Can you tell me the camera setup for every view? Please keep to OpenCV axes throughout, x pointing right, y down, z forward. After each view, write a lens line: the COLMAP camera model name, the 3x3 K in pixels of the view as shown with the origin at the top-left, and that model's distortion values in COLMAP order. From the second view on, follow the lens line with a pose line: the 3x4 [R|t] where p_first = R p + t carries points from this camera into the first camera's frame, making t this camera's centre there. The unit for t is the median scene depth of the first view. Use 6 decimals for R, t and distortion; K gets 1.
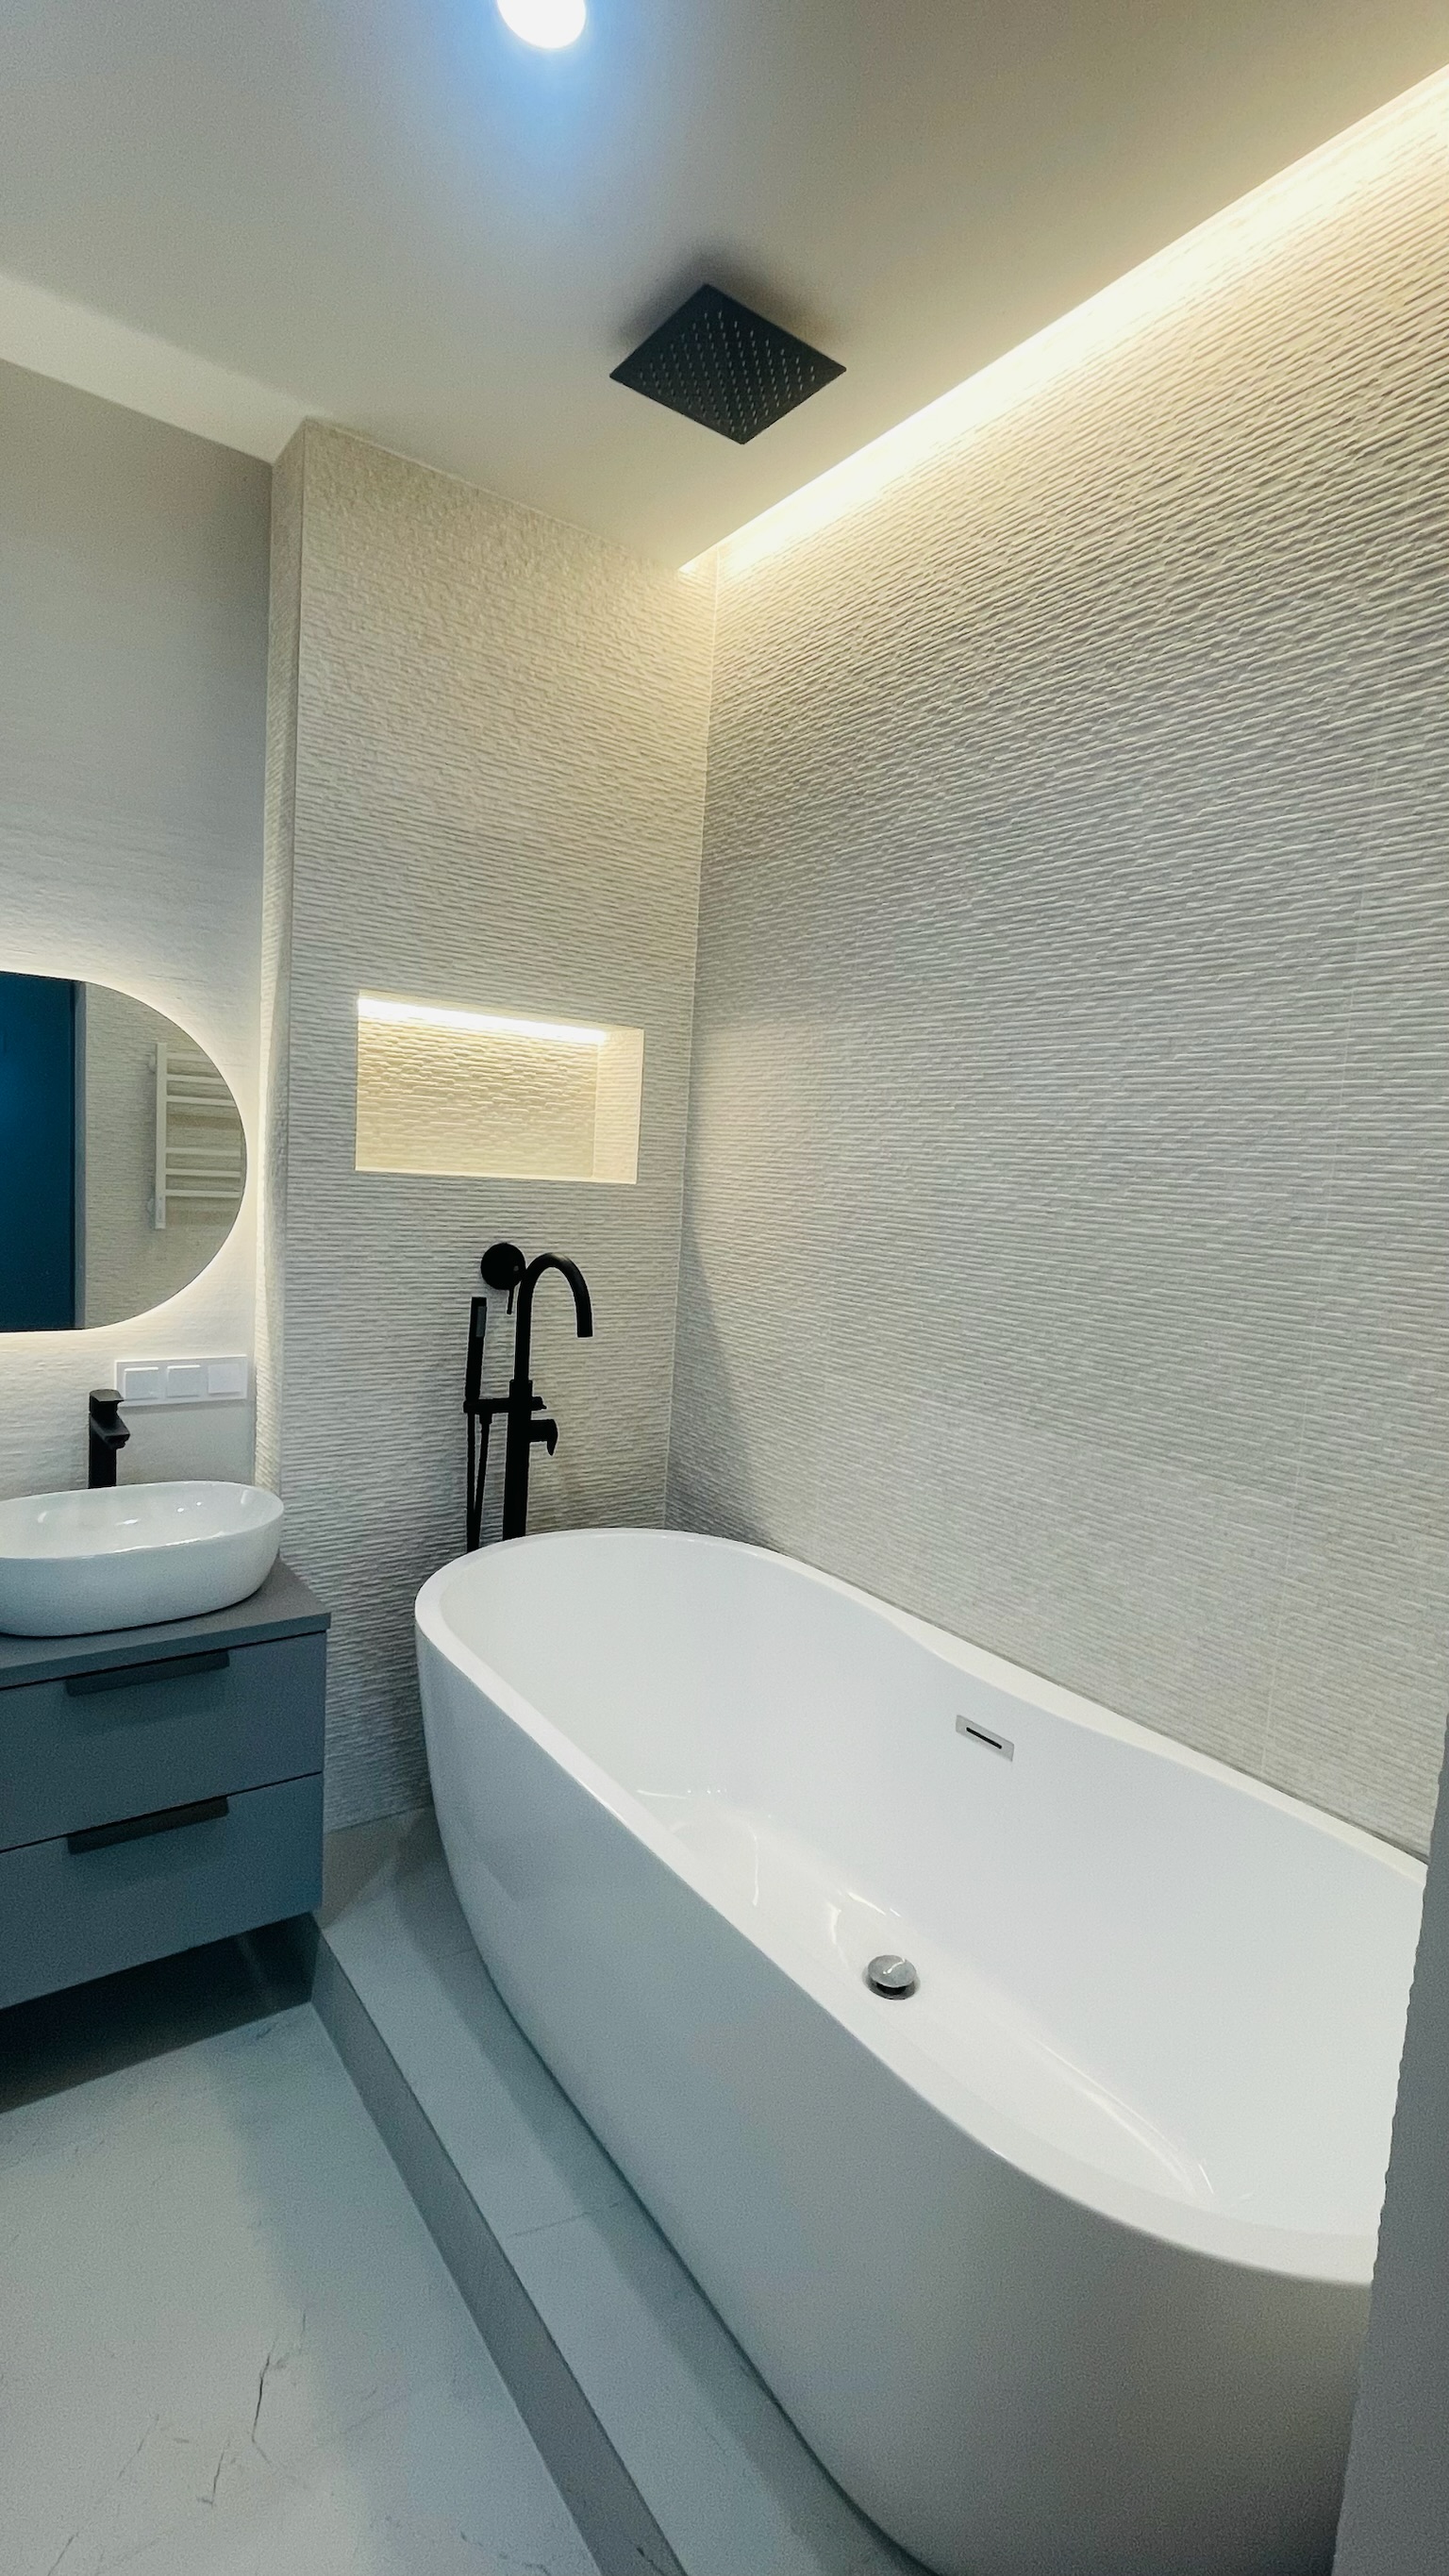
lens RADIAL K [[1169.4, 0, 724.5], [0, 1169.4, 1288.0], [0, 0, 1]] dist [0.019867, -0.058111]
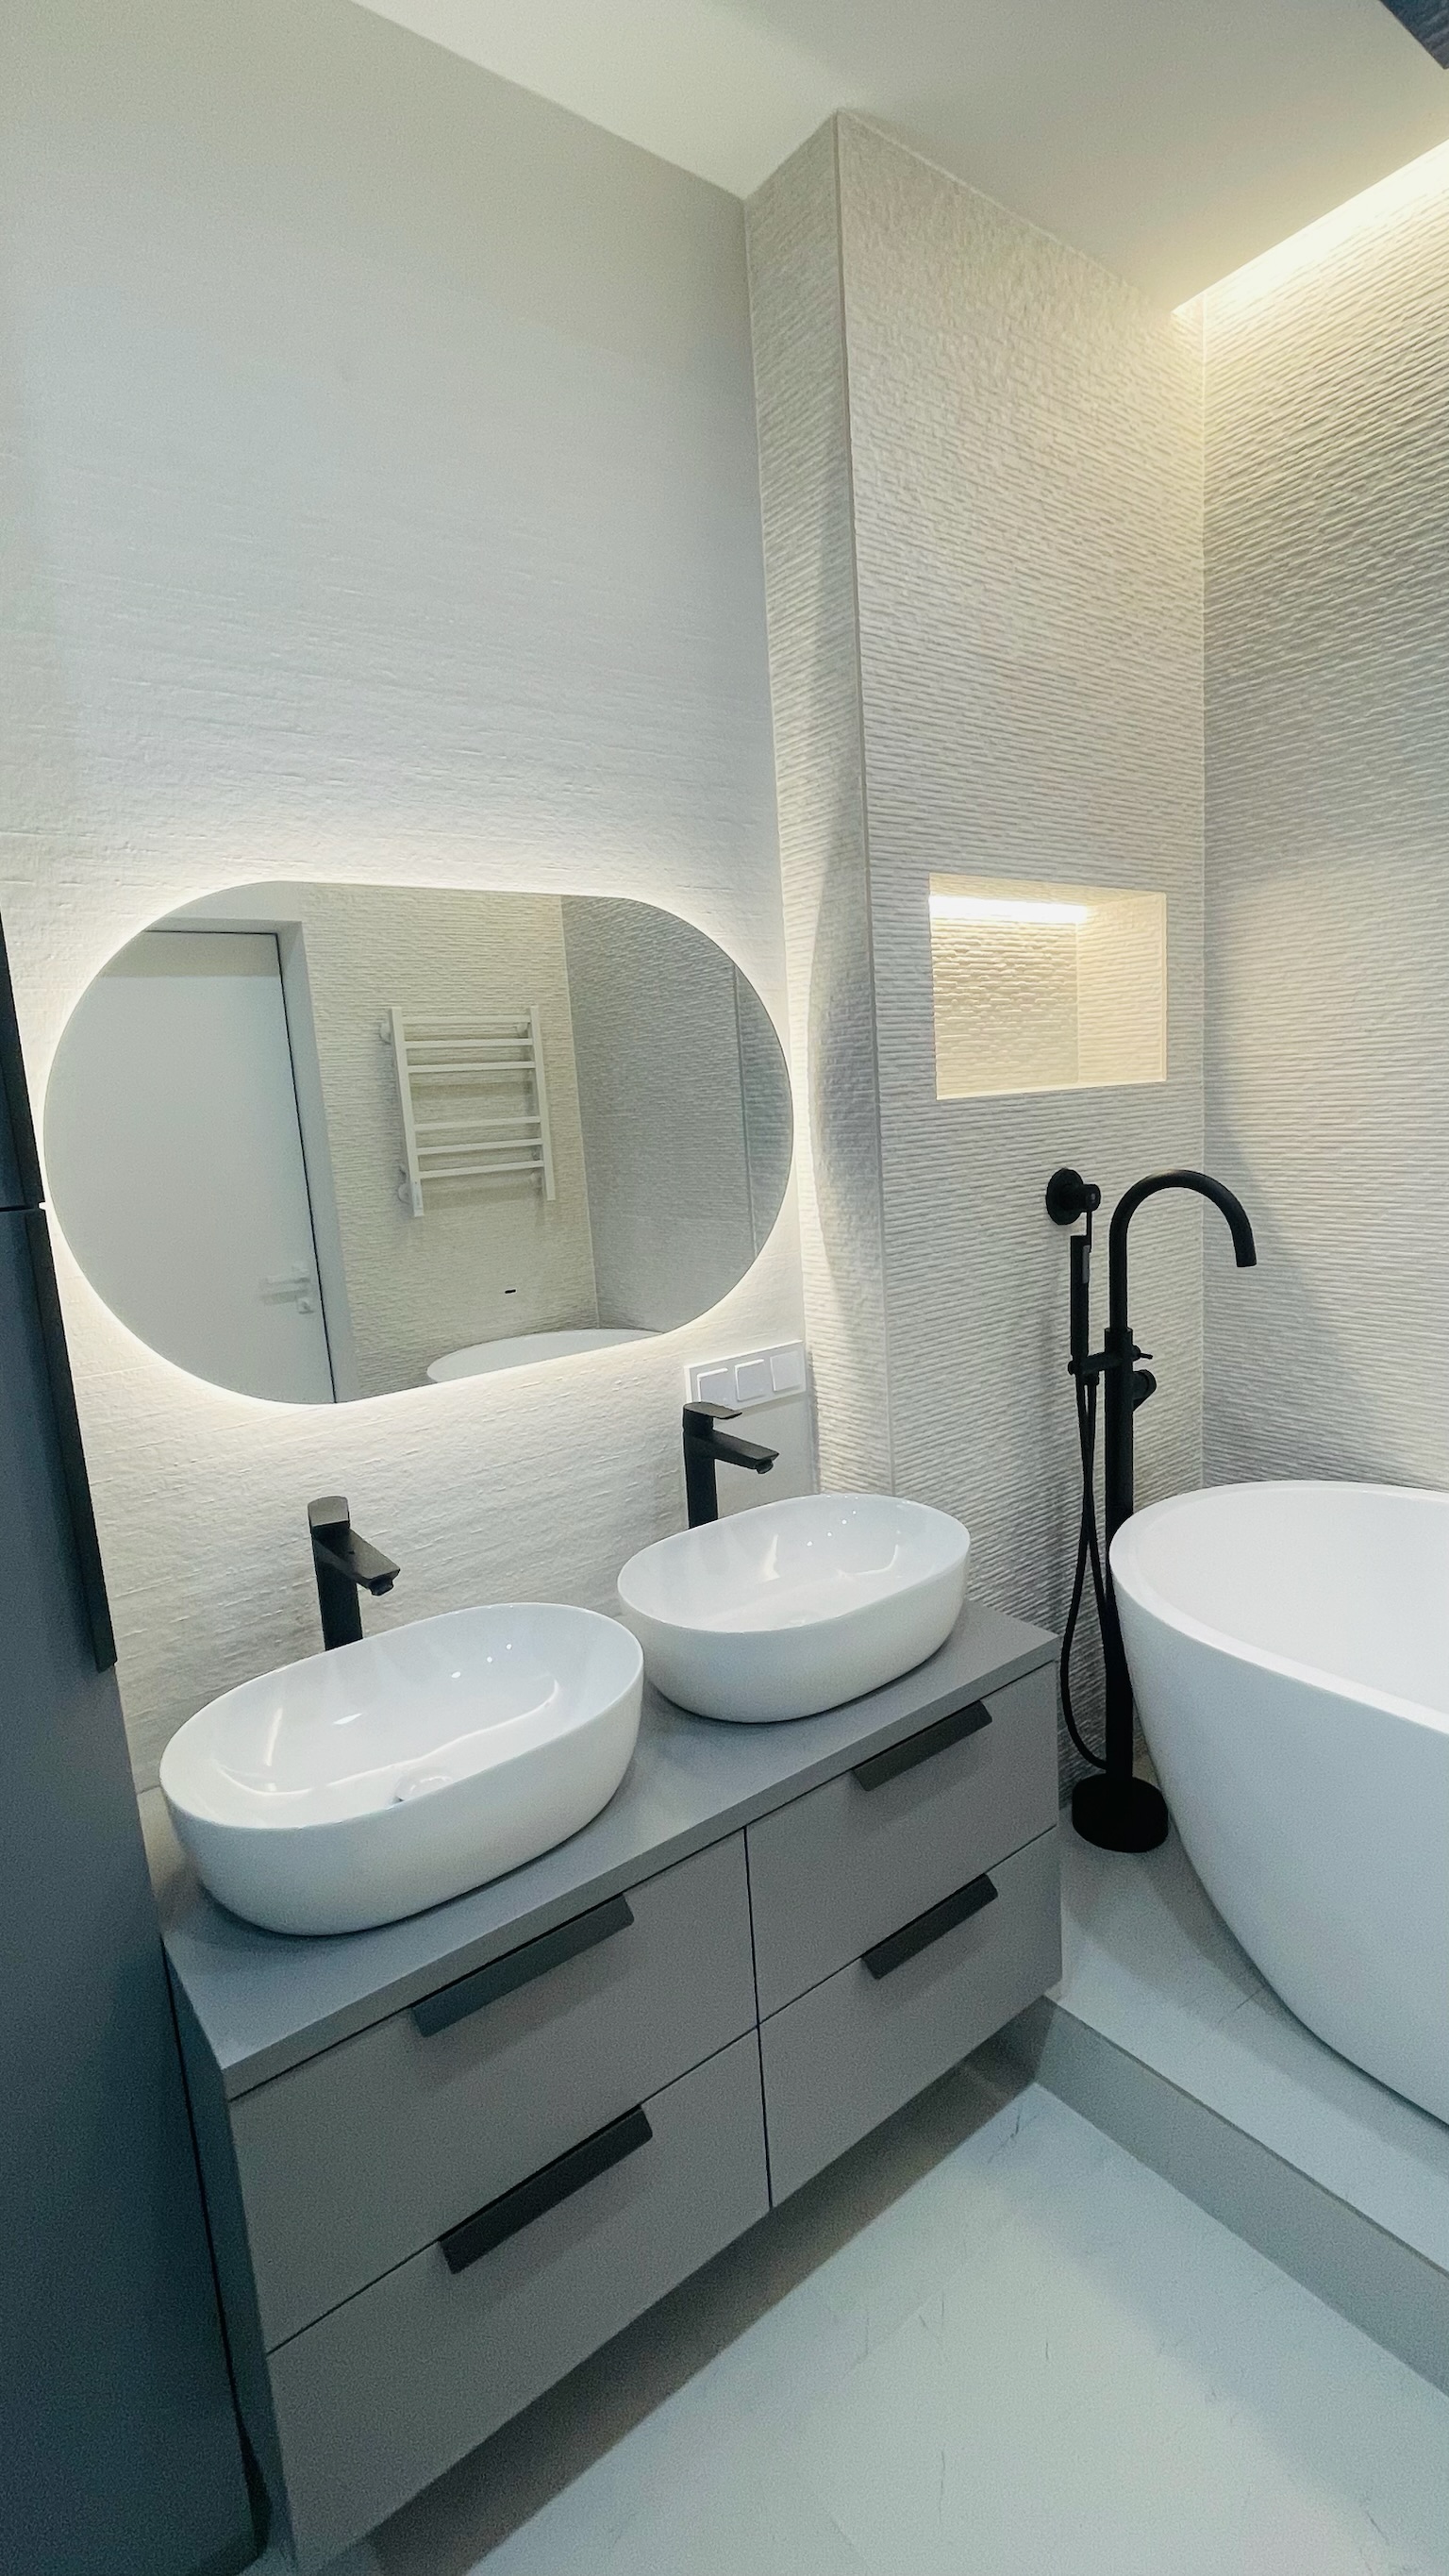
lens RADIAL K [[1183.3, 0, 731.6], [0, 1183.3, 1292.8], [0, 0, 1]] dist [-0.012452, -0.000911]
pose [[0.991949, -0.126633, -0.001030, -0.460137], [0.126440, 0.989923, 0.063767, -0.036681], [-0.007055, -0.063384, 0.997964, 0.165430]]
